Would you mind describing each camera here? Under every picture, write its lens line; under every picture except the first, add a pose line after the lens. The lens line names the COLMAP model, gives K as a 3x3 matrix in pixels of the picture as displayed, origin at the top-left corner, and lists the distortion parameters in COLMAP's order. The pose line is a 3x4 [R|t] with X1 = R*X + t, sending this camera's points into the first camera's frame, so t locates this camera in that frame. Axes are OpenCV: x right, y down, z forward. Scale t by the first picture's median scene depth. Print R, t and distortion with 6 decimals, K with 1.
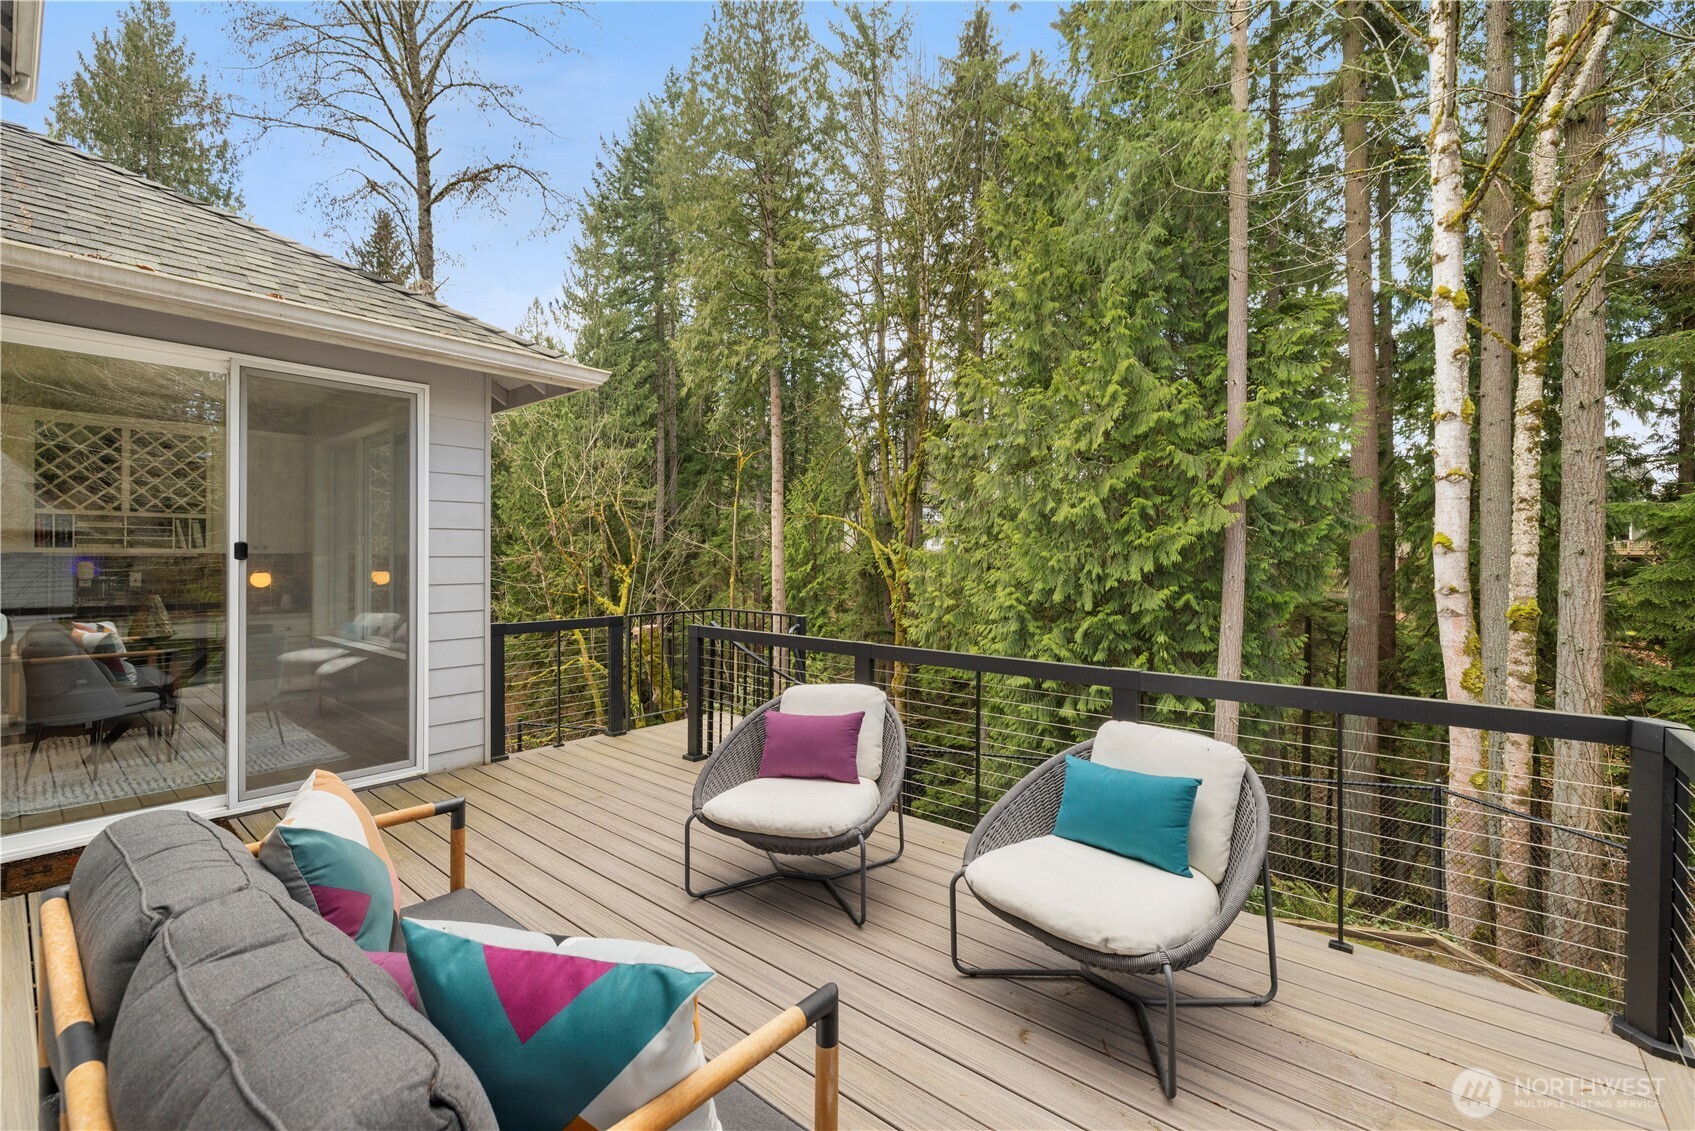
lens RADIAL K [[728.1, 0, 852.6], [0, 728.1, 550.2], [0, 0, 1]] dist [0.001692, -0.000029]
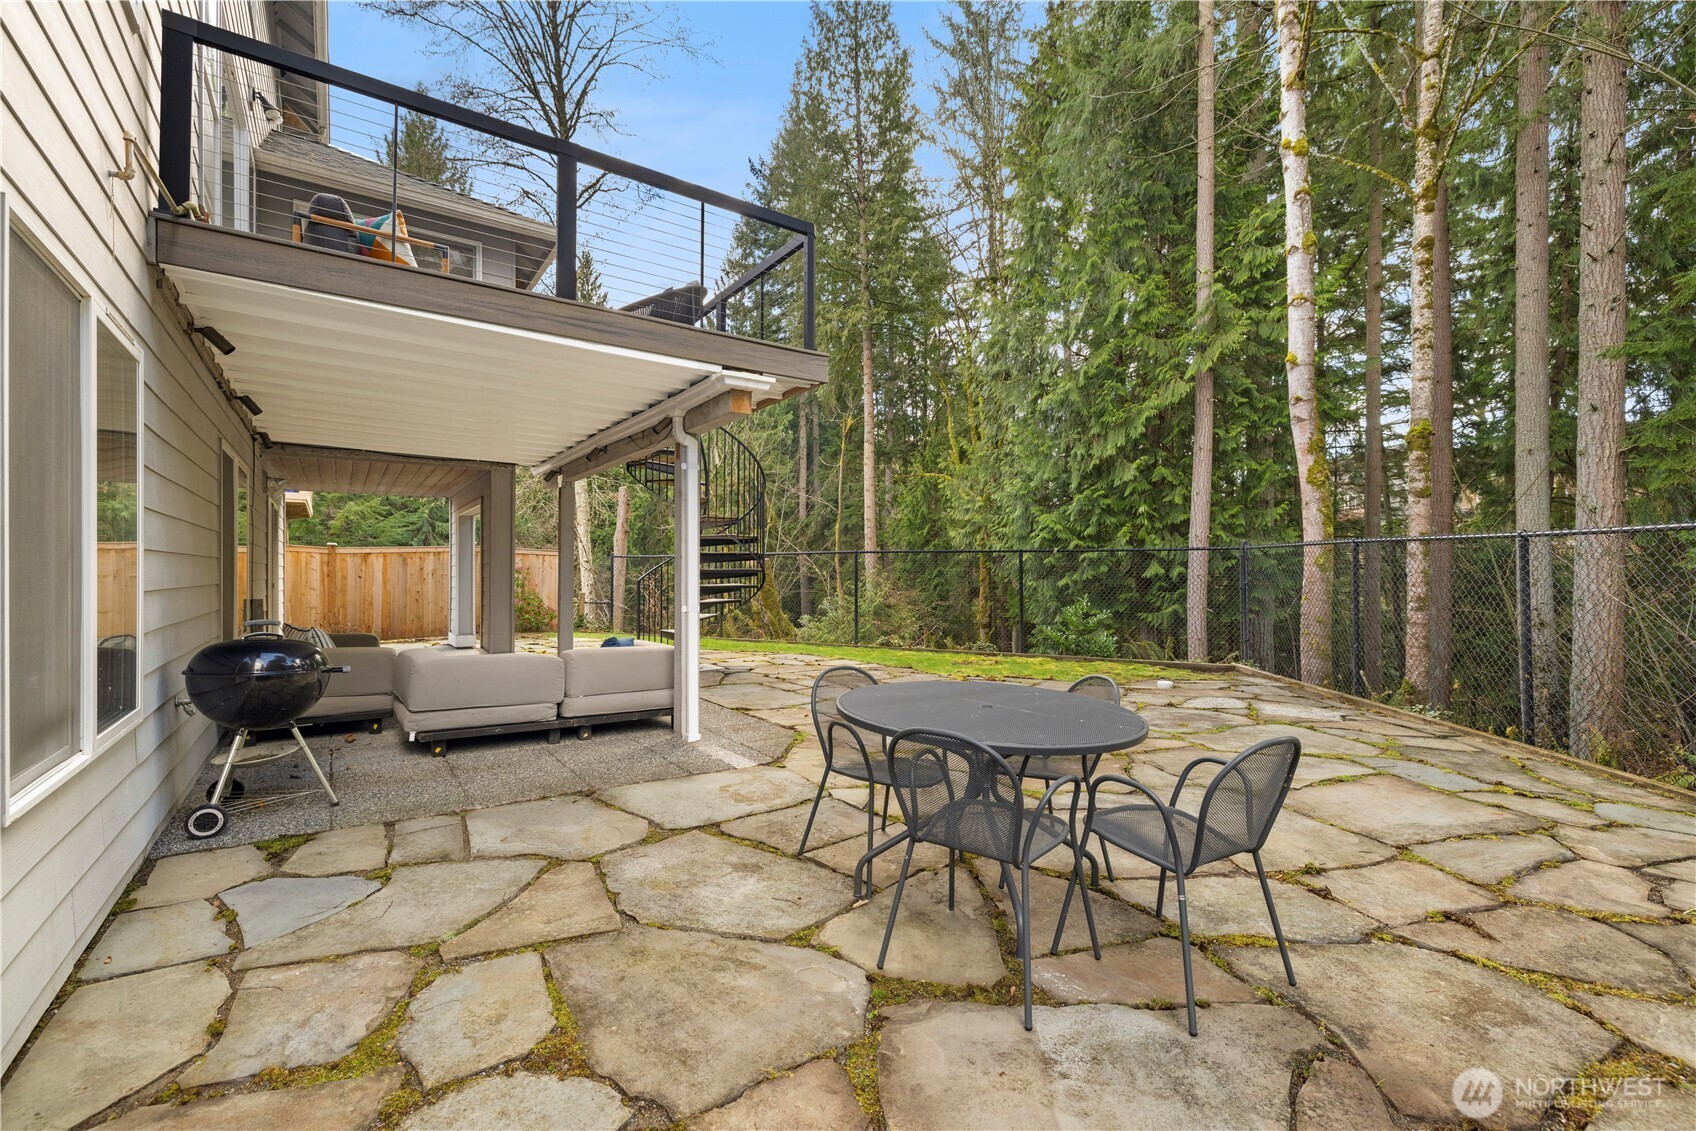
lens RADIAL K [[728.6, 0, 847.4], [0, 728.6, 576.2], [0, 0, 1]] dist [0.001692, -0.000029]
pose [[0.967889, -0.004475, -0.251338, 0.277857], [0.008331, 0.999863, 0.014277, 0.213000], [0.251239, -0.015912, 0.967794, -0.217153]]
